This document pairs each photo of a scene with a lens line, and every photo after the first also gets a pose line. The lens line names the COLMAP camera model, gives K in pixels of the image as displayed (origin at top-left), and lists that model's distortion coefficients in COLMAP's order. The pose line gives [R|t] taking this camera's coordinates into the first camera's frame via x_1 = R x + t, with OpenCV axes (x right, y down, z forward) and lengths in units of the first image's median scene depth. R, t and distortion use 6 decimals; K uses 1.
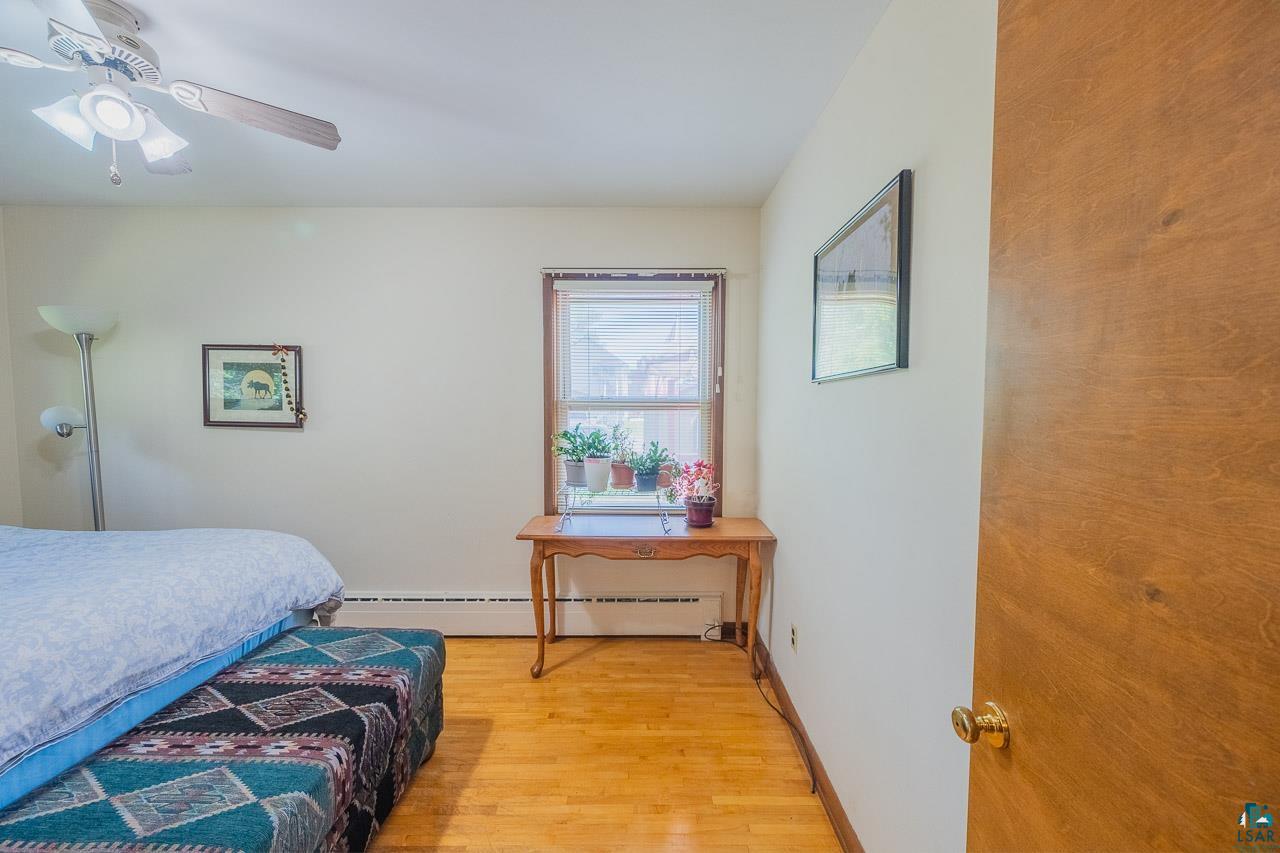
lens RADIAL K [[498.2, 0, 640.8], [0, 498.2, 426.6], [0, 0, 1]] dist [-0.003523, -0.000263]
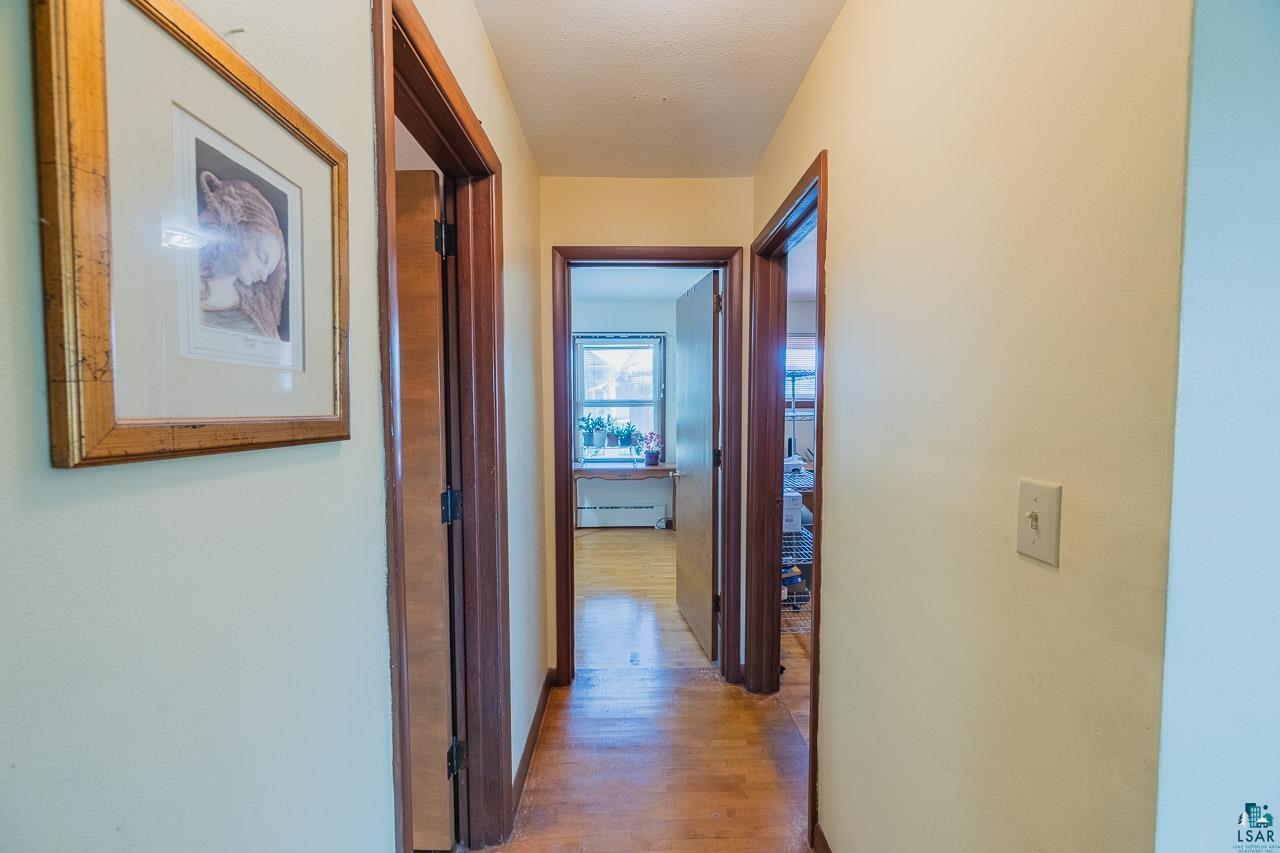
lens RADIAL K [[498.2, 0, 639.1], [0, 498.2, 427.4], [0, 0, 1]] dist [-0.003523, -0.000263]
pose [[0.999722, -0.006132, 0.022753, 0.022147], [0.006015, 0.999968, 0.005206, 0.038603], [-0.022784, -0.005068, 0.999728, -0.926123]]
